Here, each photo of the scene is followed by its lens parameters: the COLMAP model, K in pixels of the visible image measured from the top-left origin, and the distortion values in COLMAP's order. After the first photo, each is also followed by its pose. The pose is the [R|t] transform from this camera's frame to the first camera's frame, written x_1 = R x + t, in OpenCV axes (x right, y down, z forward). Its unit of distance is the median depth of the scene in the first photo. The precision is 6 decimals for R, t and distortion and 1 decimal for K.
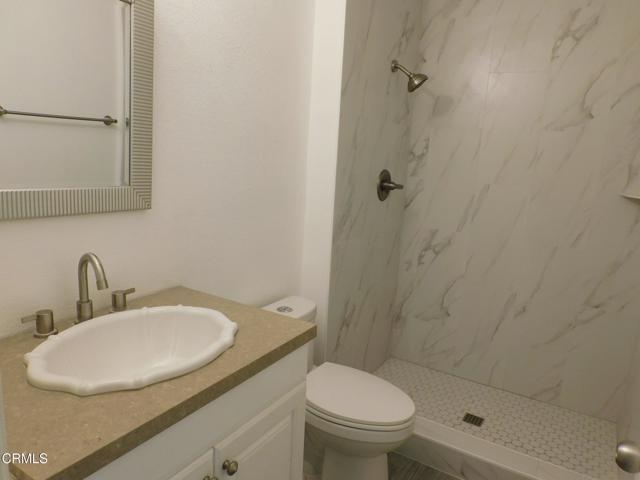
lens RADIAL K [[456.6, 0, 322.4], [0, 456.6, 237.9], [0, 0, 1]] dist [-0.003147, -0.007616]
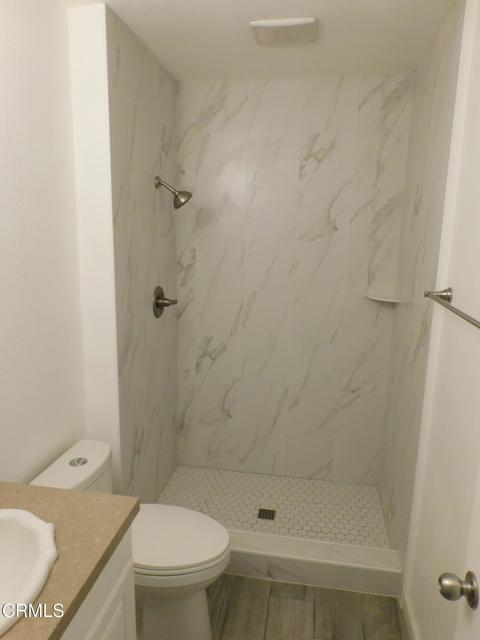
lens RADIAL K [[456.6, 0, 239.7], [0, 456.6, 320.1], [0, 0, 1]] dist [-0.003147, -0.007616]
pose [[0.927103, -0.108064, 0.358891, -0.061972], [0.100872, 0.994144, 0.038765, -0.101003], [-0.360978, 0.000263, 0.932574, 0.021174]]
